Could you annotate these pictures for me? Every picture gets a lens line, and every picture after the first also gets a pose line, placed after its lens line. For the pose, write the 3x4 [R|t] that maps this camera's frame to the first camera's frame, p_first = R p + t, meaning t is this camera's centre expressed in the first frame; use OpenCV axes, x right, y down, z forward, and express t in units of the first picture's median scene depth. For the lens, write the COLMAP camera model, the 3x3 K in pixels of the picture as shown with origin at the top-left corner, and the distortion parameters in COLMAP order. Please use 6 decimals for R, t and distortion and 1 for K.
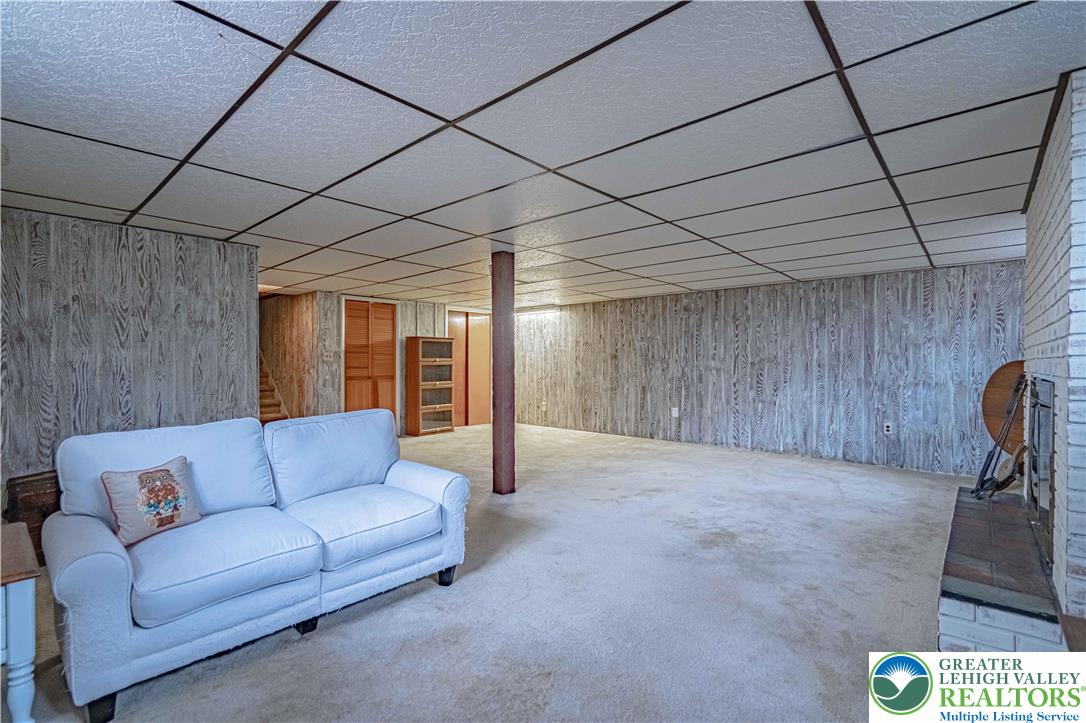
lens RADIAL K [[498.7, 0, 546.1], [0, 498.7, 364.9], [0, 0, 1]] dist [-0.002111, 0.001453]
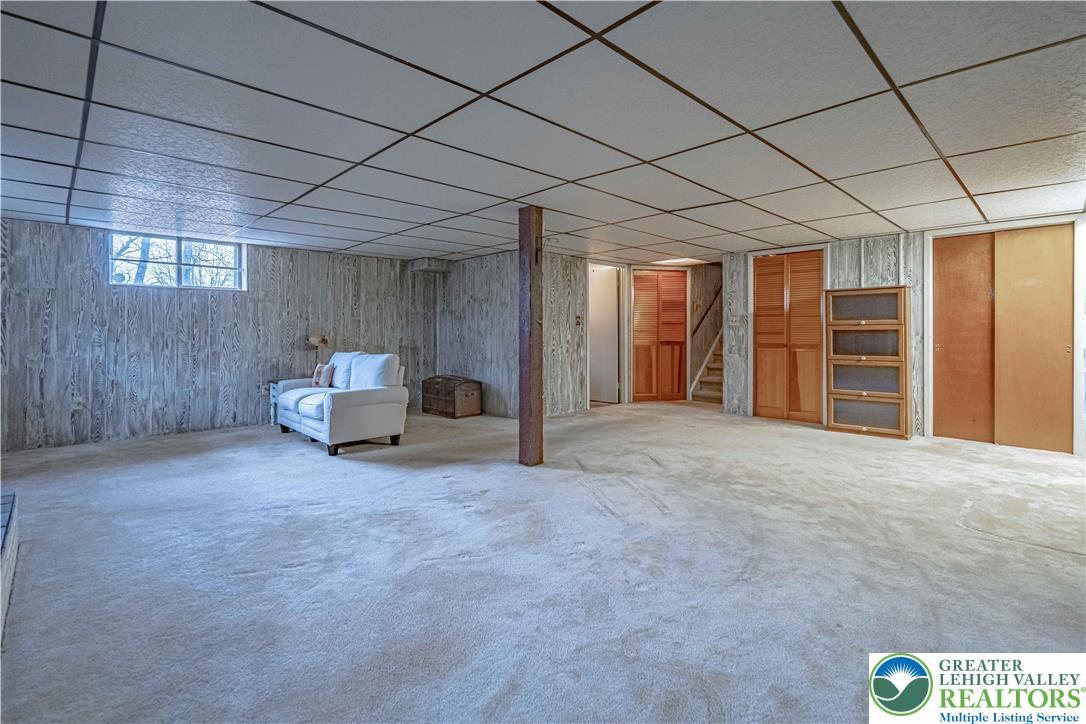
lens RADIAL K [[498.7, 0, 541.4], [0, 498.7, 326.9], [0, 0, 1]] dist [-0.002111, 0.001453]
pose [[-0.084284, -0.008604, -0.996405, 0.523468], [-0.003755, 0.999958, -0.008317, 0.003520], [0.996435, 0.003040, -0.084313, 0.704900]]
